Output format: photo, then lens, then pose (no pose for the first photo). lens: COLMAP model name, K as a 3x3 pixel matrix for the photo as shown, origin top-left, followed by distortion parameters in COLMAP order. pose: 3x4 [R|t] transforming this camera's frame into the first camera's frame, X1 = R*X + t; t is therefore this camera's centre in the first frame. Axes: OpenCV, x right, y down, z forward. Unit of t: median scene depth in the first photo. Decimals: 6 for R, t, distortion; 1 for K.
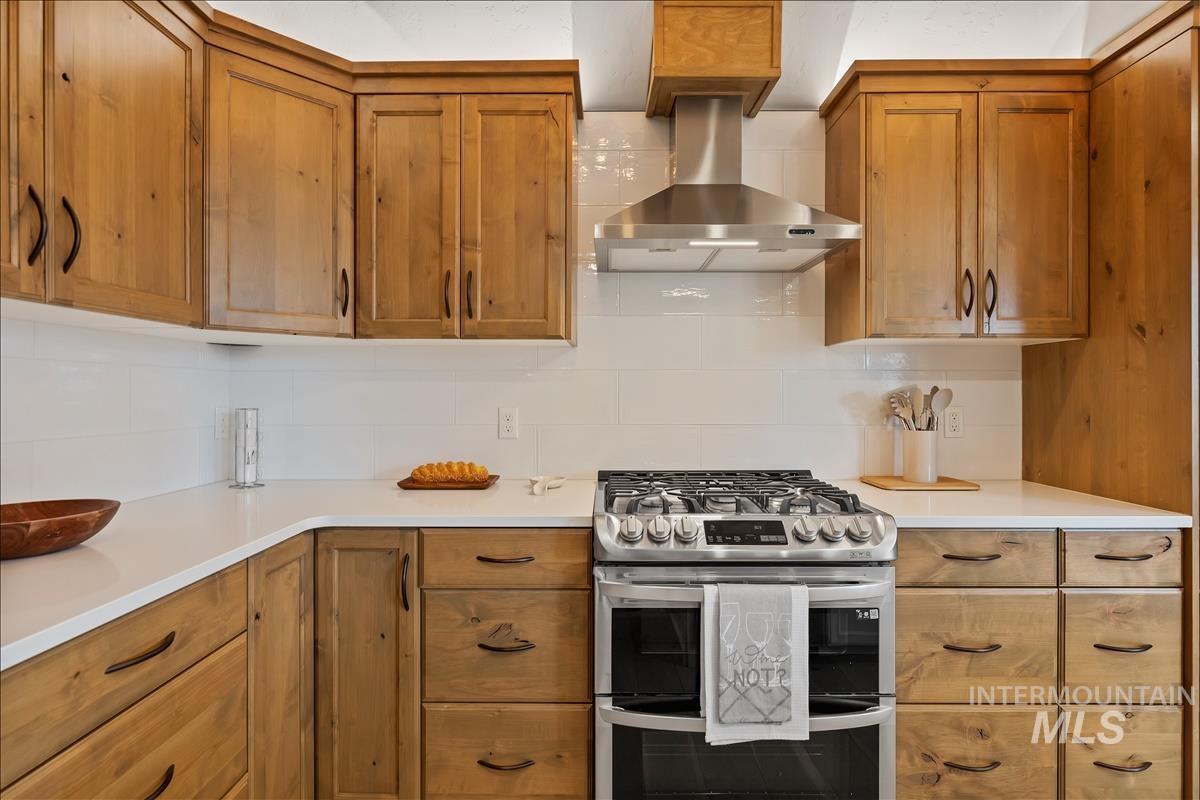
lens RADIAL K [[600.2, 0, 603.6], [0, 600.2, 394.1], [0, 0, 1]] dist [-0.003537, 0.000600]
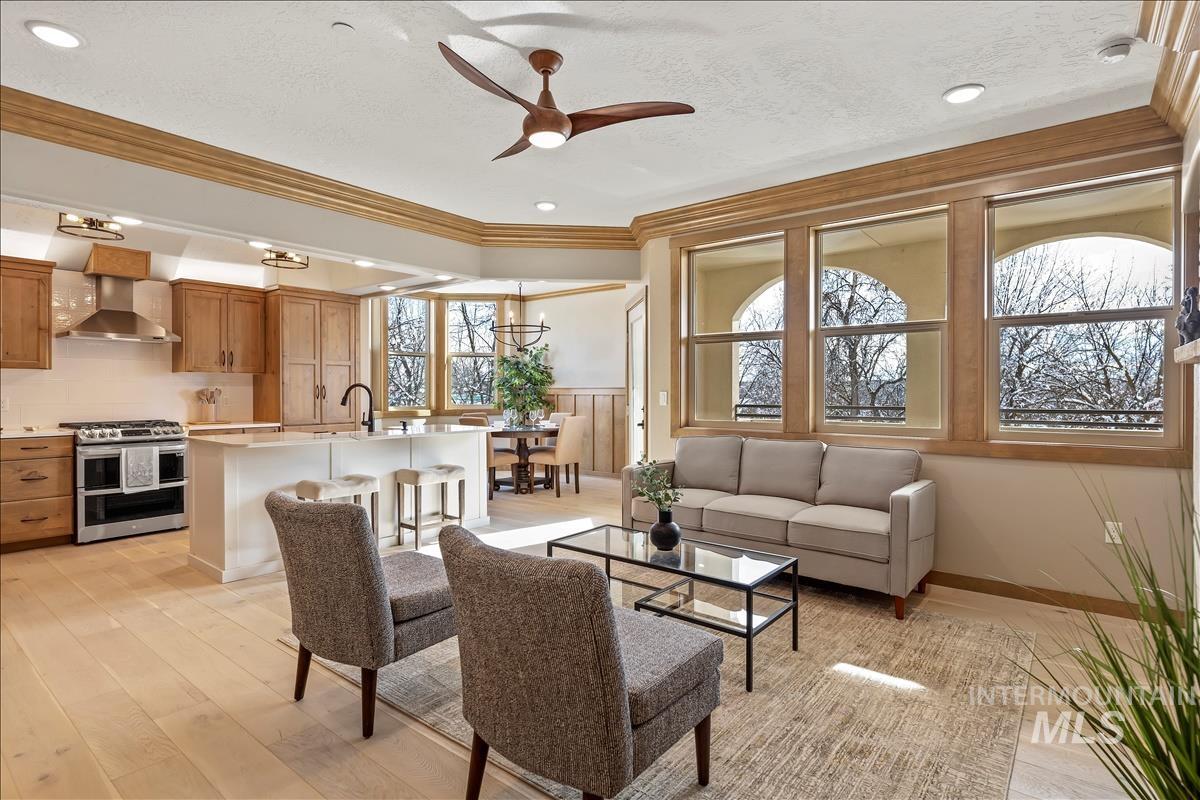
lens RADIAL K [[600.2, 0, 603.6], [0, 600.2, 394.1], [0, 0, 1]] dist [-0.003537, 0.000600]
pose [[0.613331, -0.003429, 0.789819, -0.698178], [-0.000350, 0.999989, 0.004613, 0.000500], [-0.789826, -0.003106, 0.613323, -2.697728]]
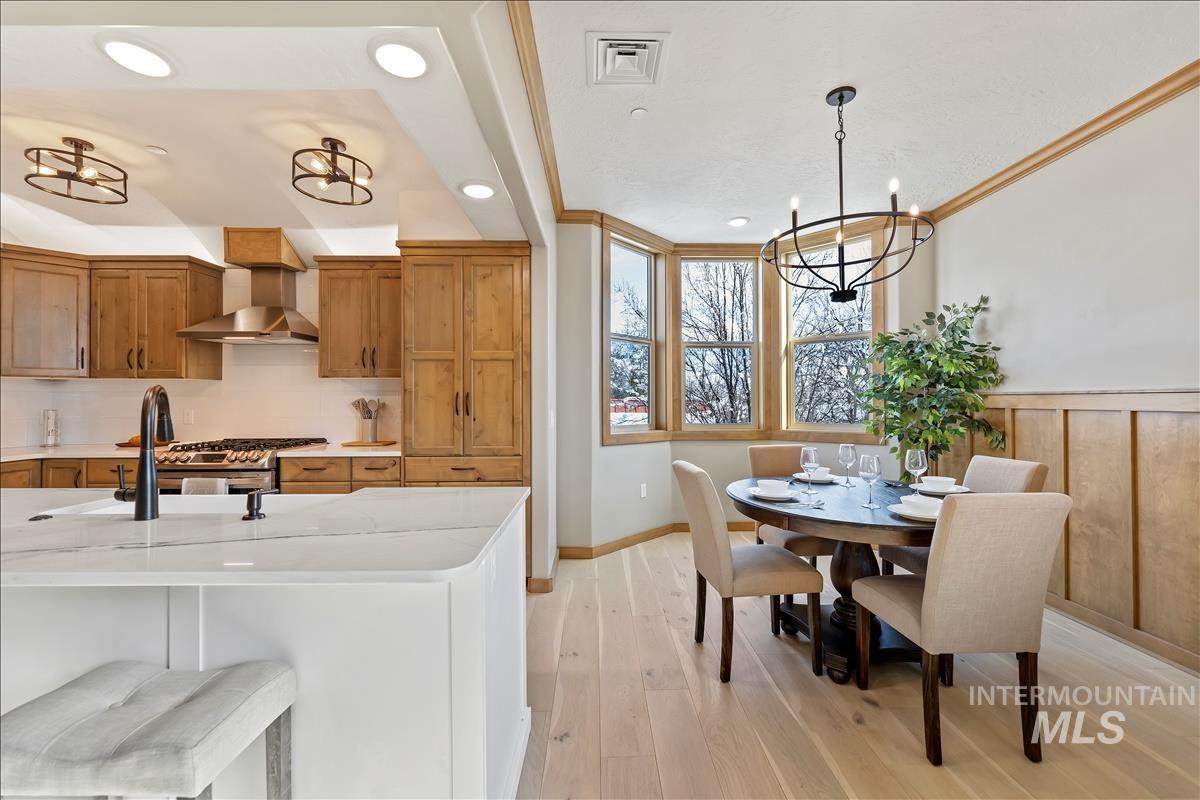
lens RADIAL K [[482.8, 0, 604.6], [0, 482.8, 394.0], [0, 0, 1]] dist [-0.001647, -0.000088]
pose [[0.999673, -0.002844, 0.025431, 1.620068], [0.003158, 0.999919, -0.012313, -0.007115], [-0.025394, 0.012389, 0.999601, -0.933896]]
